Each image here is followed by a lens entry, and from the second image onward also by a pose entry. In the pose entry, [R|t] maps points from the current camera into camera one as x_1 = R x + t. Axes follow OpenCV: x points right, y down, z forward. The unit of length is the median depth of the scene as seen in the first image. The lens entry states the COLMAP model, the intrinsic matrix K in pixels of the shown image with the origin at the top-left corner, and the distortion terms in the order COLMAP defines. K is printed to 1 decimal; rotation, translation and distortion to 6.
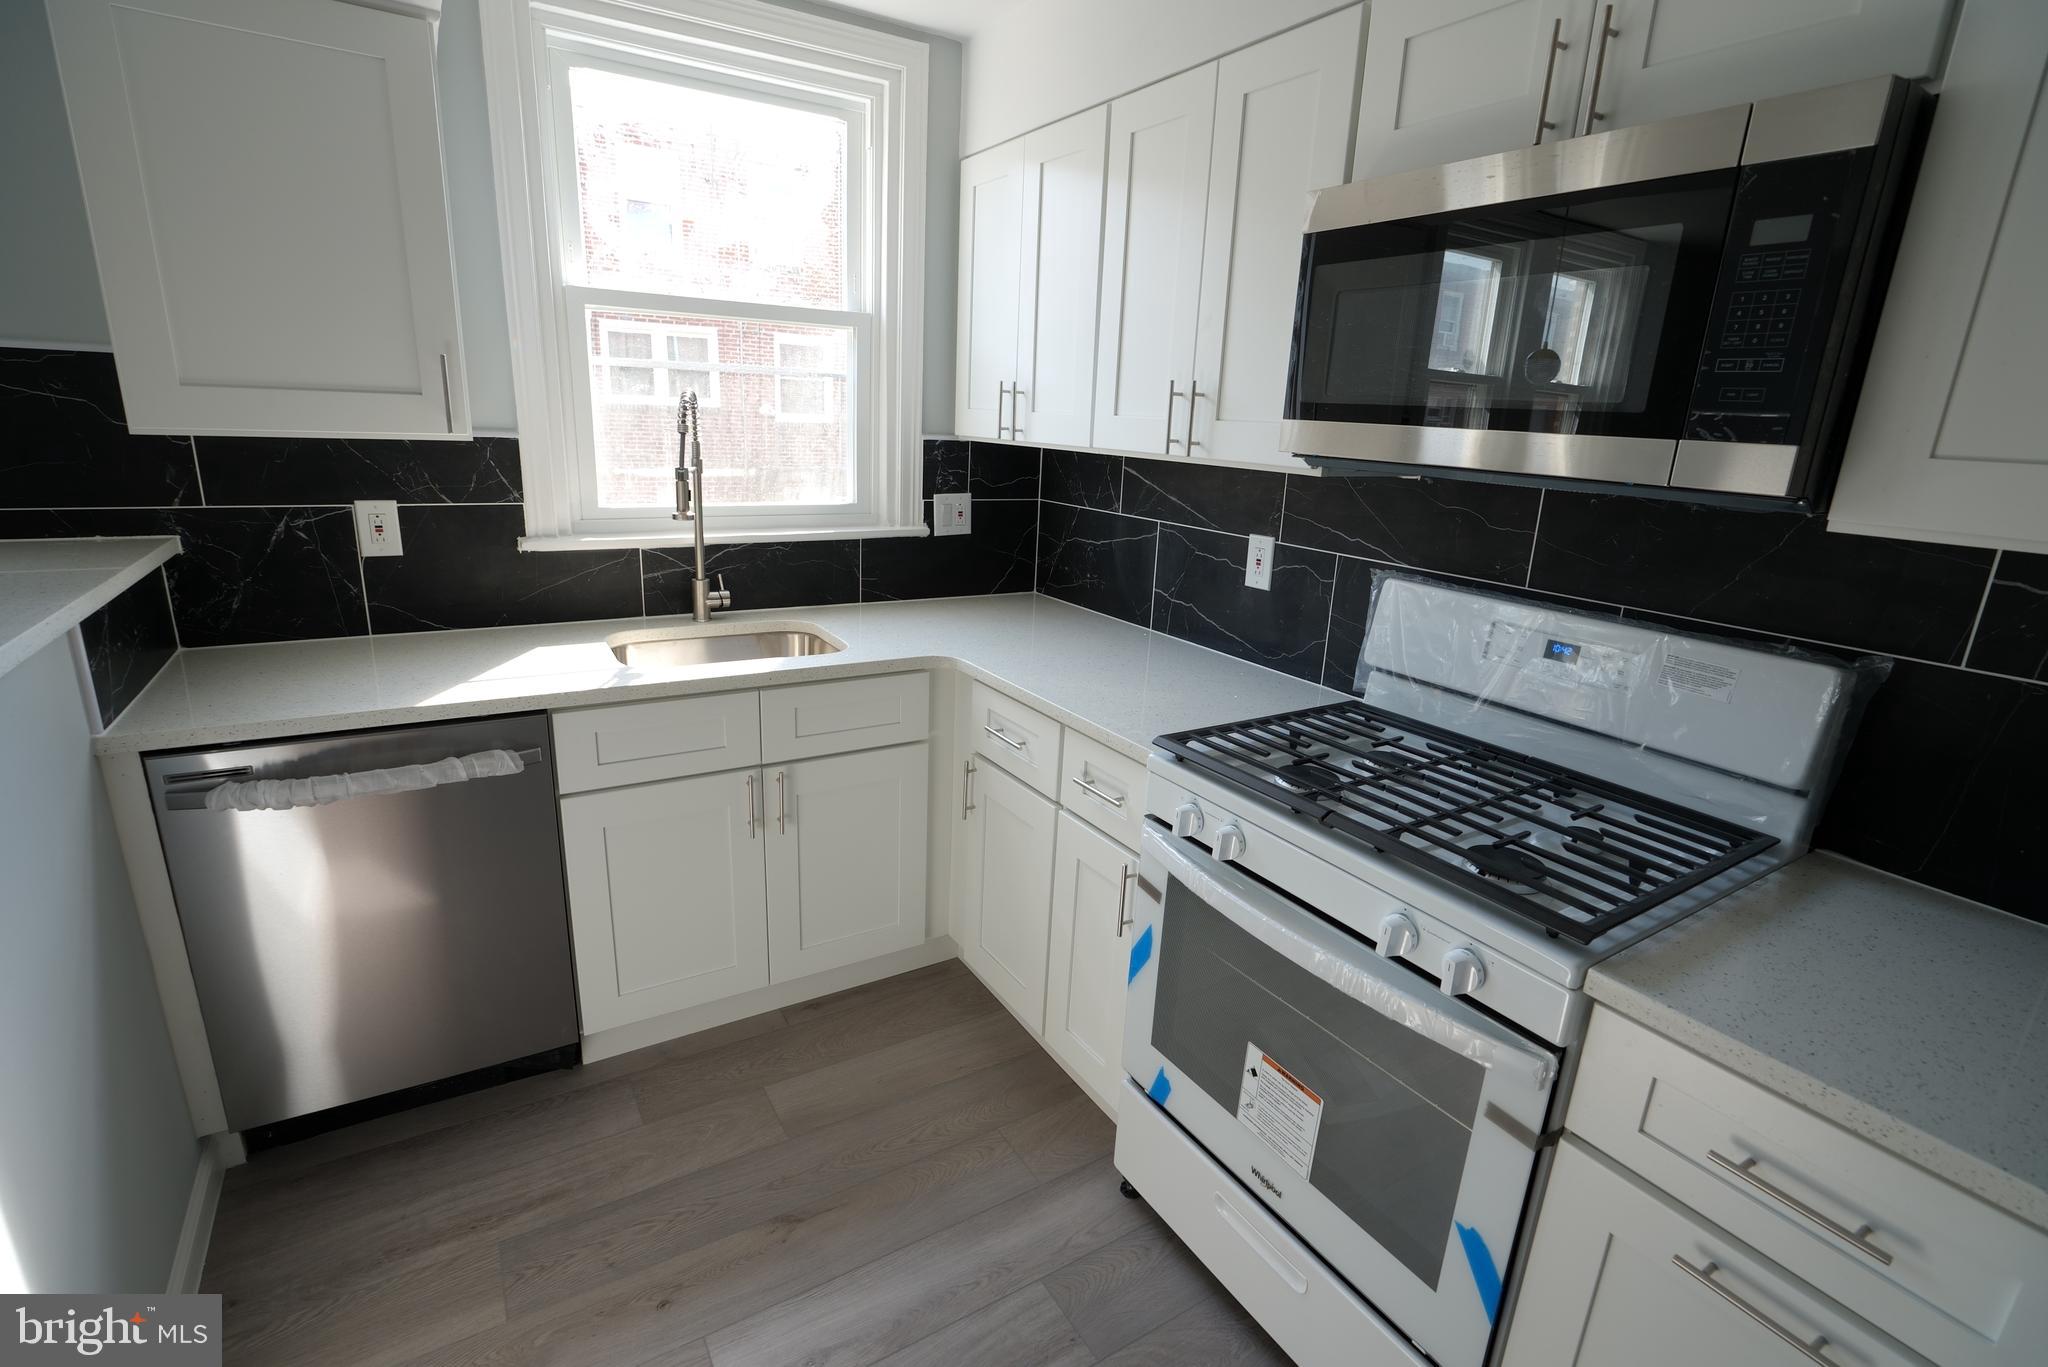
lens RADIAL K [[955.4, 0, 1027.3], [0, 955.4, 681.1], [0, 0, 1]] dist [-0.026240, 0.007238]
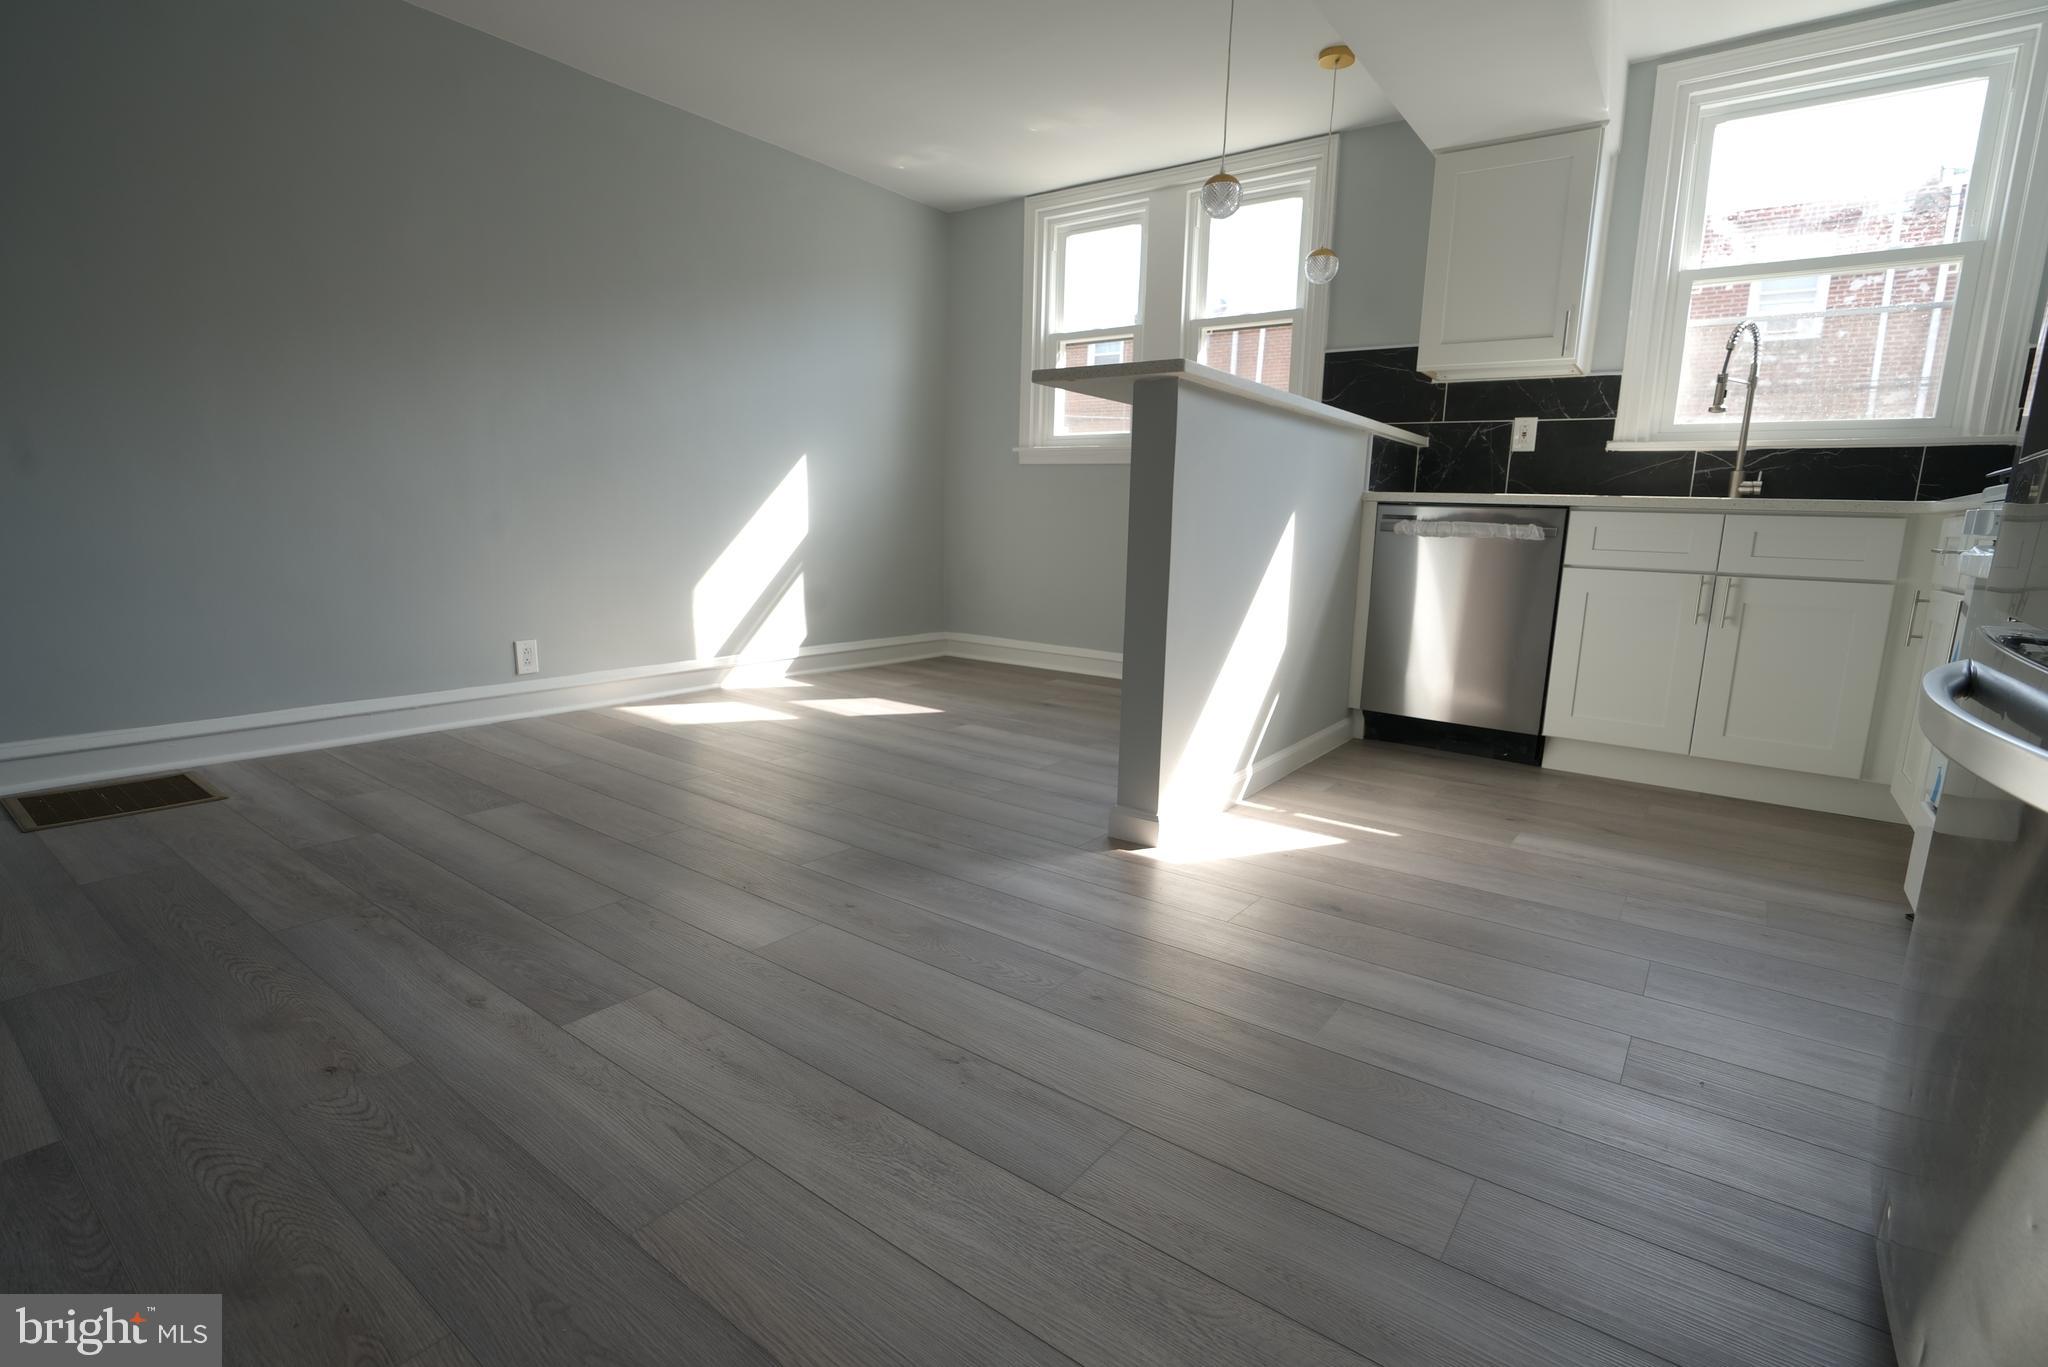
lens RADIAL K [[955.4, 0, 1022.2], [0, 955.4, 691.8], [0, 0, 1]] dist [-0.026240, 0.007238]
pose [[0.361730, 0.135989, -0.922312, 0.621123], [-0.263313, 0.963928, 0.038854, 0.456109], [0.894325, 0.228802, 0.384489, -0.357325]]
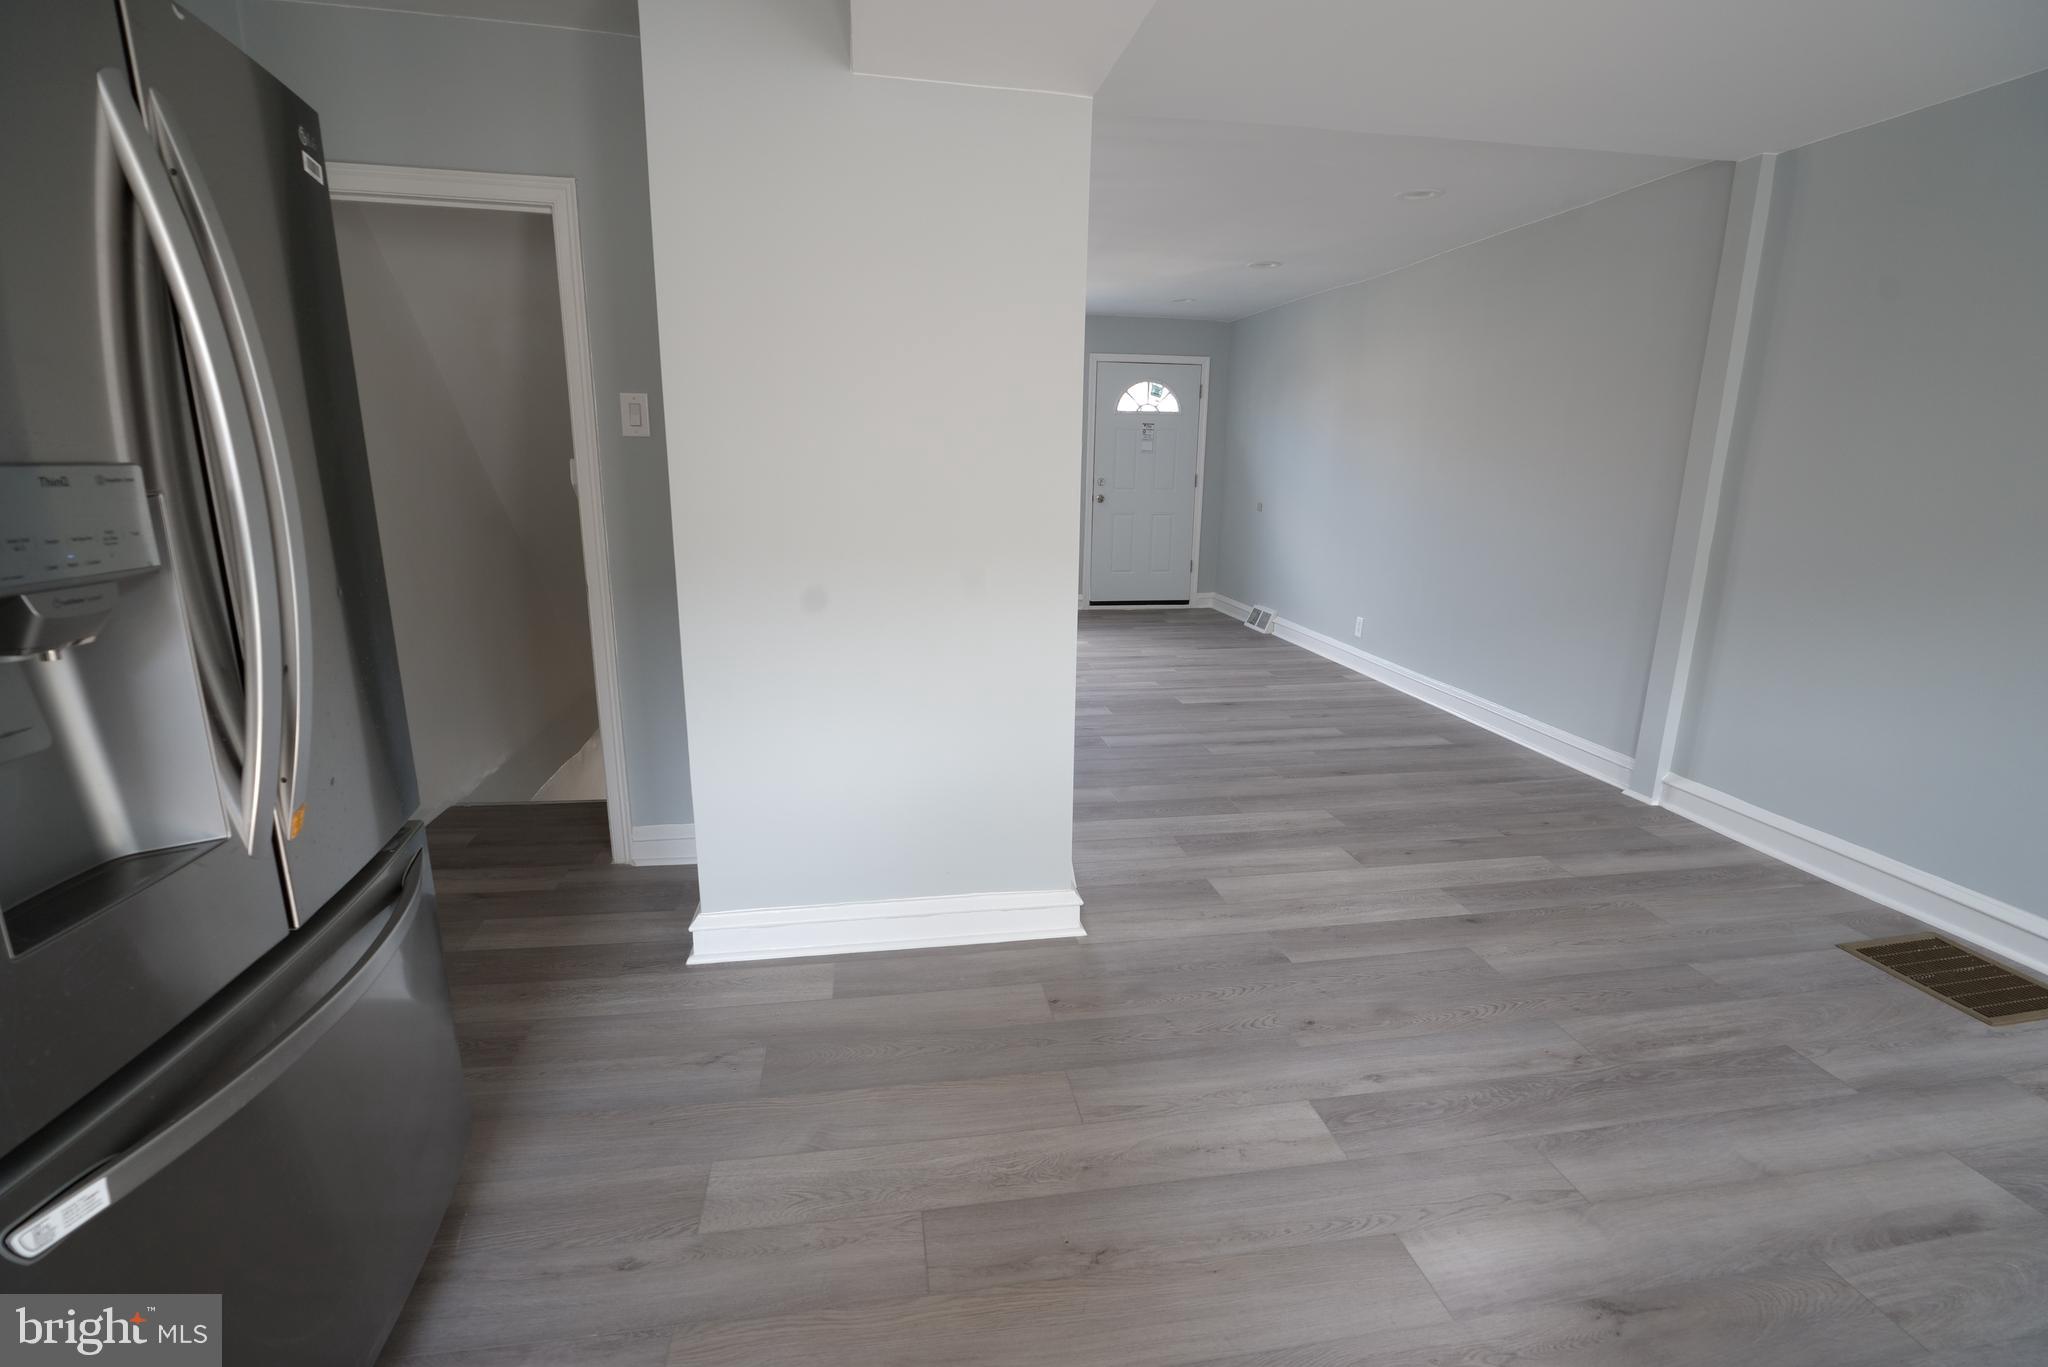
lens RADIAL K [[955.4, 0, 1031.2], [0, 955.4, 684.4], [0, 0, 1]] dist [-0.026240, 0.007238]
pose [[-0.925790, -0.147825, 0.347937, -0.125538], [0.044636, 0.871194, 0.488905, -0.022939], [-0.375393, 0.468154, -0.799945, 0.328712]]
